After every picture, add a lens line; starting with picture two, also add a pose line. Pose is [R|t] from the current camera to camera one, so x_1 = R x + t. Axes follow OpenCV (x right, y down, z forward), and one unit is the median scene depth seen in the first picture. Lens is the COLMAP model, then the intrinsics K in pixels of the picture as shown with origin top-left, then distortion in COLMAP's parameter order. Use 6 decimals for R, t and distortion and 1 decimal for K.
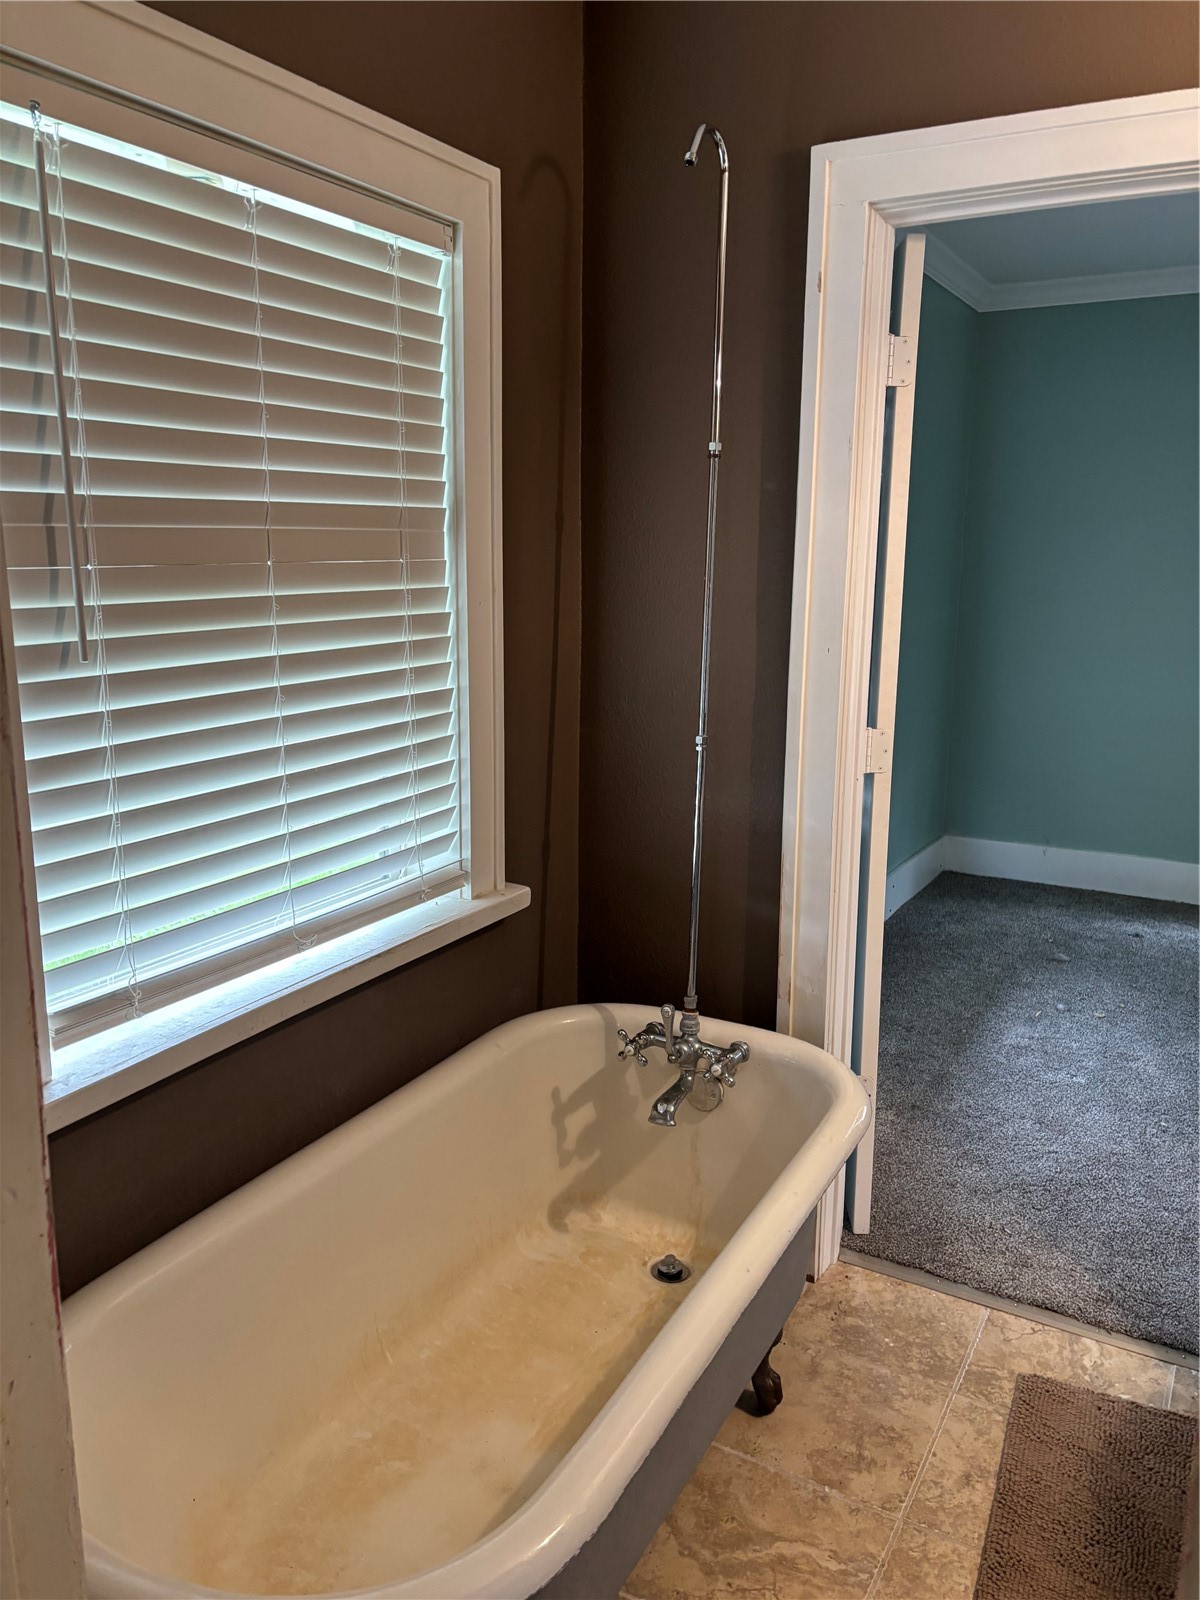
lens RADIAL K [[1202.8, 0, 602.0], [0, 1202.8, 790.8], [0, 0, 1]] dist [0.015321, -0.005084]
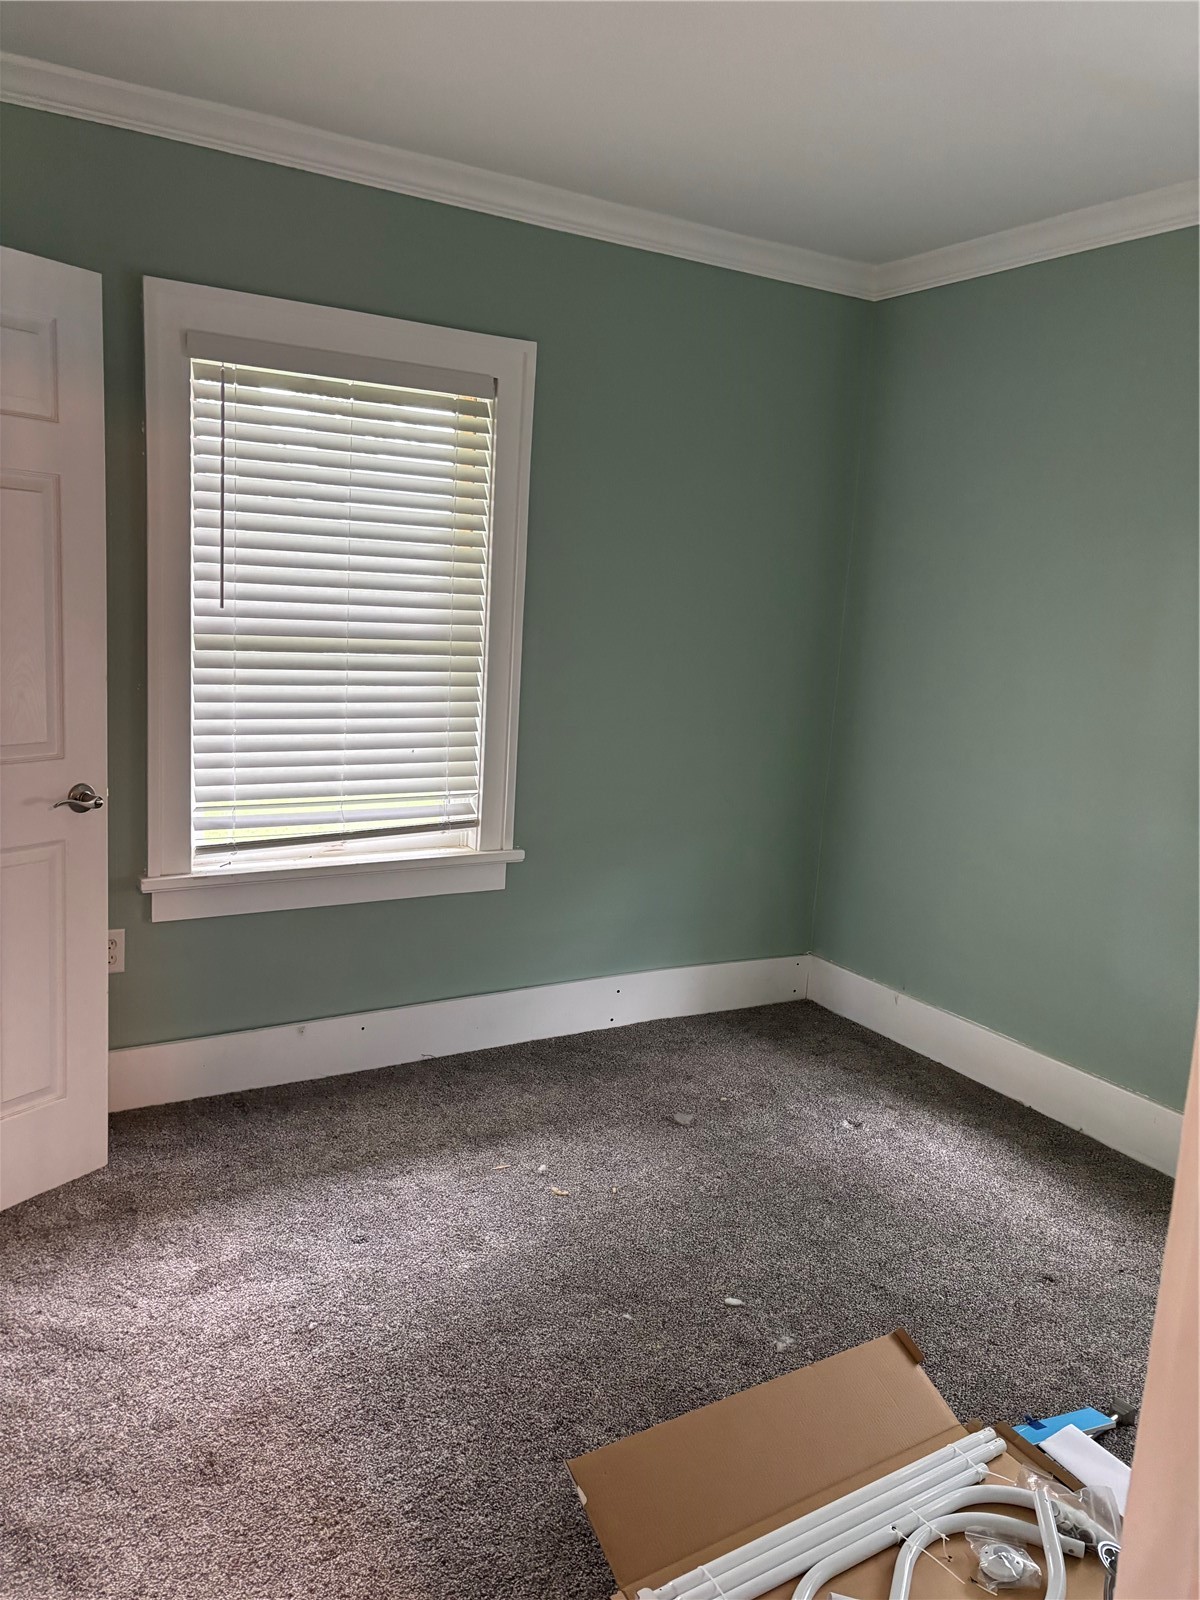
lens RADIAL K [[1202.8, 0, 597.3], [0, 1202.8, 811.4], [0, 0, 1]] dist [0.015321, -0.005084]
pose [[0.865209, 0.134857, -0.482936, 0.601413], [-0.160997, 0.986871, -0.012857, -0.024732], [0.474862, 0.088875, 0.875561, 0.292252]]
